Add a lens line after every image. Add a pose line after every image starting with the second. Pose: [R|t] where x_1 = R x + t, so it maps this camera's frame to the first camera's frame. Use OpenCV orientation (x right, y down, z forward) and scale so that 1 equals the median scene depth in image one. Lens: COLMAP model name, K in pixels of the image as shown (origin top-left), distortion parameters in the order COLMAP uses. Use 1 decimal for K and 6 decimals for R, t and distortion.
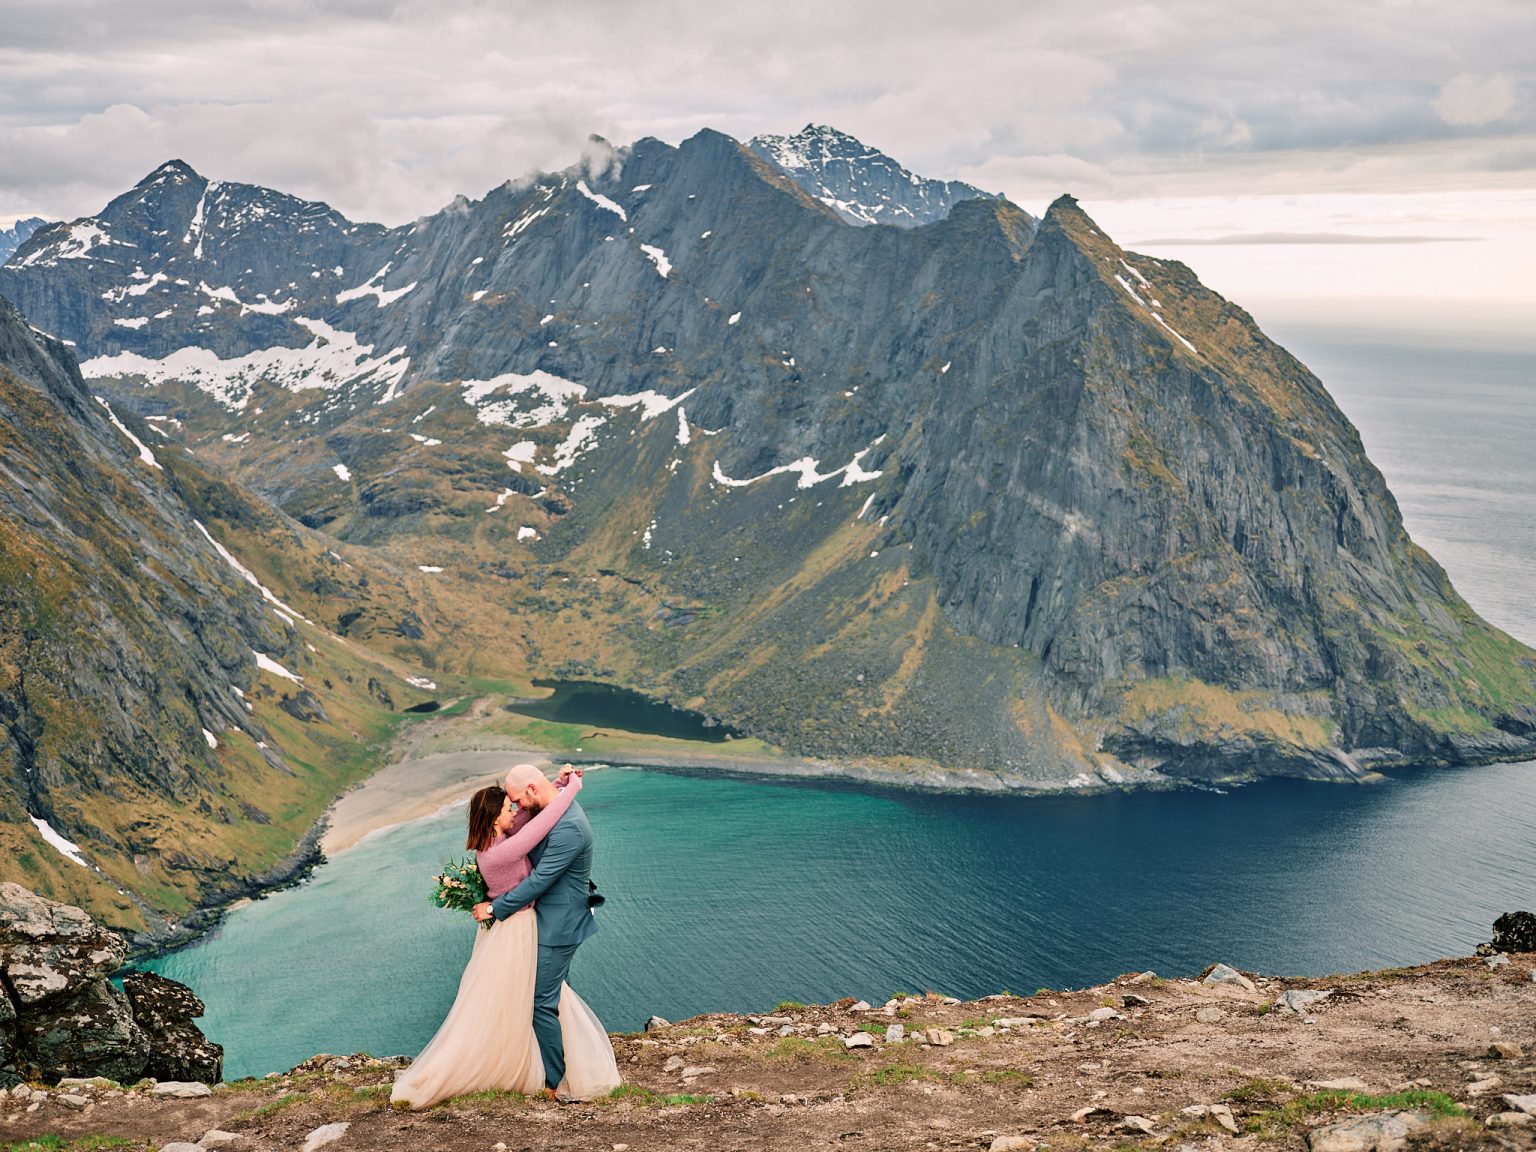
lens RADIAL K [[1695.8, 0, 768.0], [0, 1695.8, 576.0], [0, 0, 1]] dist [-0.004058, 0.006454]
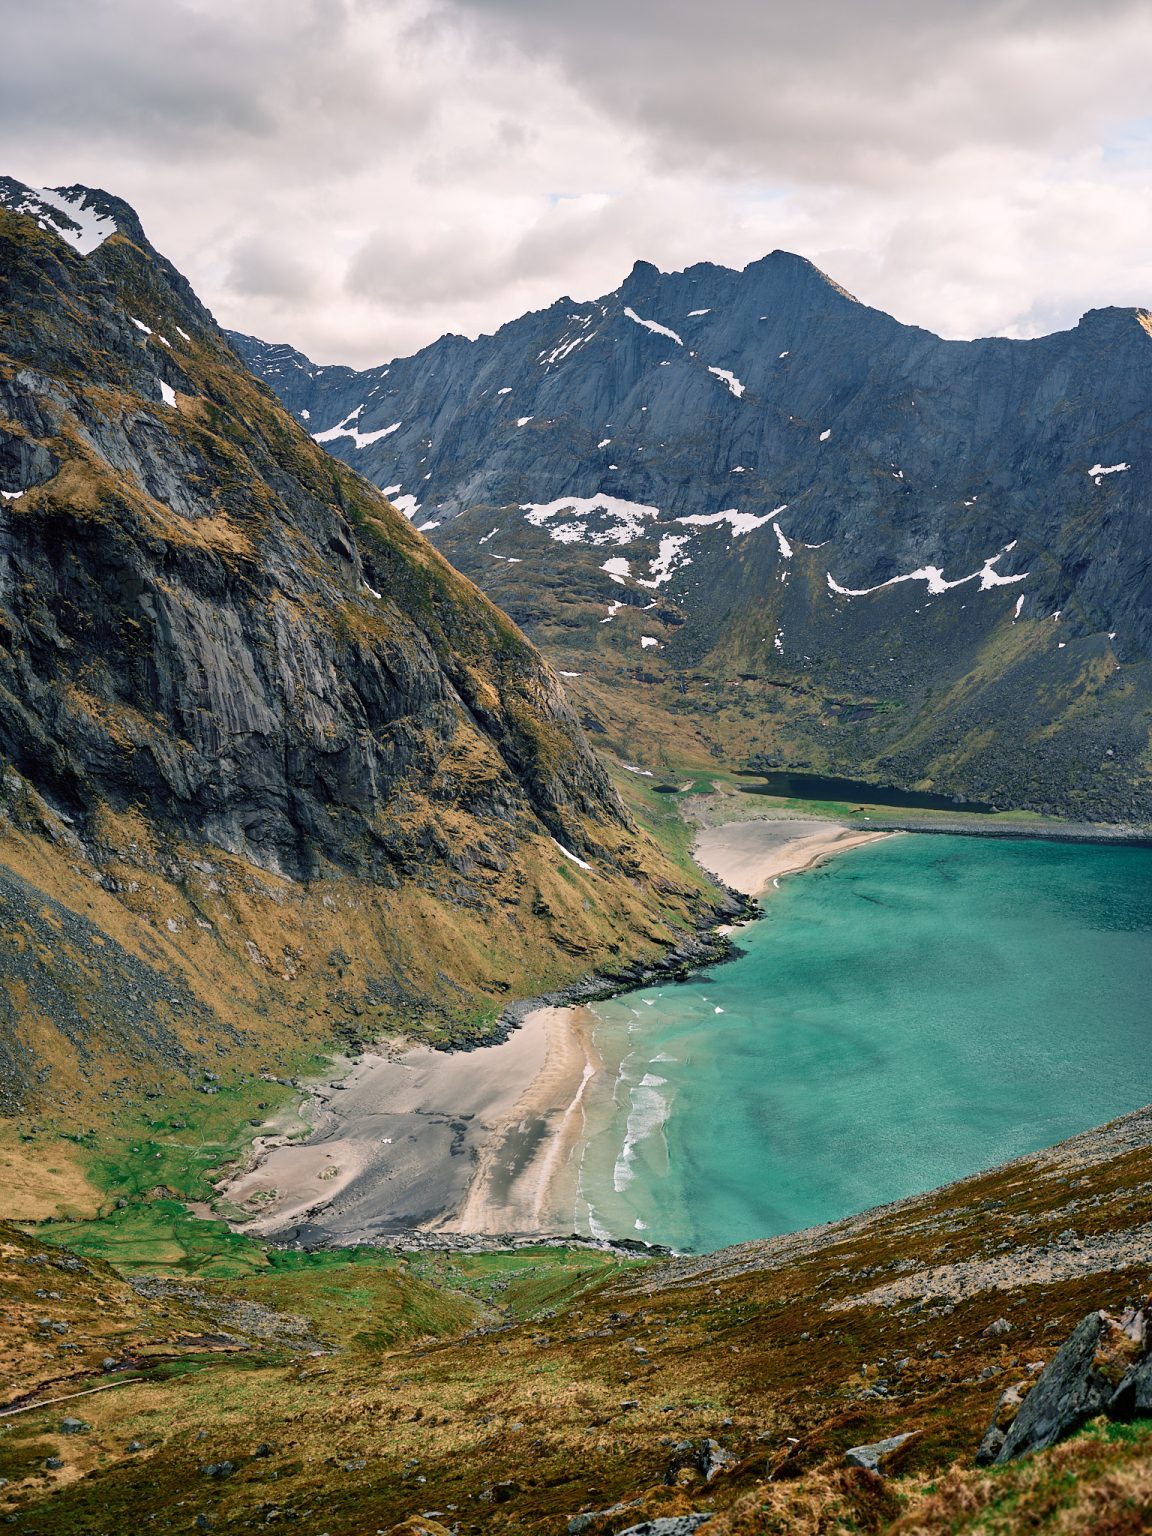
lens RADIAL K [[1695.0, 0, 587.8], [0, 1695.0, 769.0], [0, 0, 1]] dist [-0.006289, 0.017243]
pose [[0.996725, -0.006271, 0.080619, -0.257478], [0.007539, 0.999852, -0.015444, 0.063678], [-0.080510, 0.016002, 0.996625, 0.017317]]
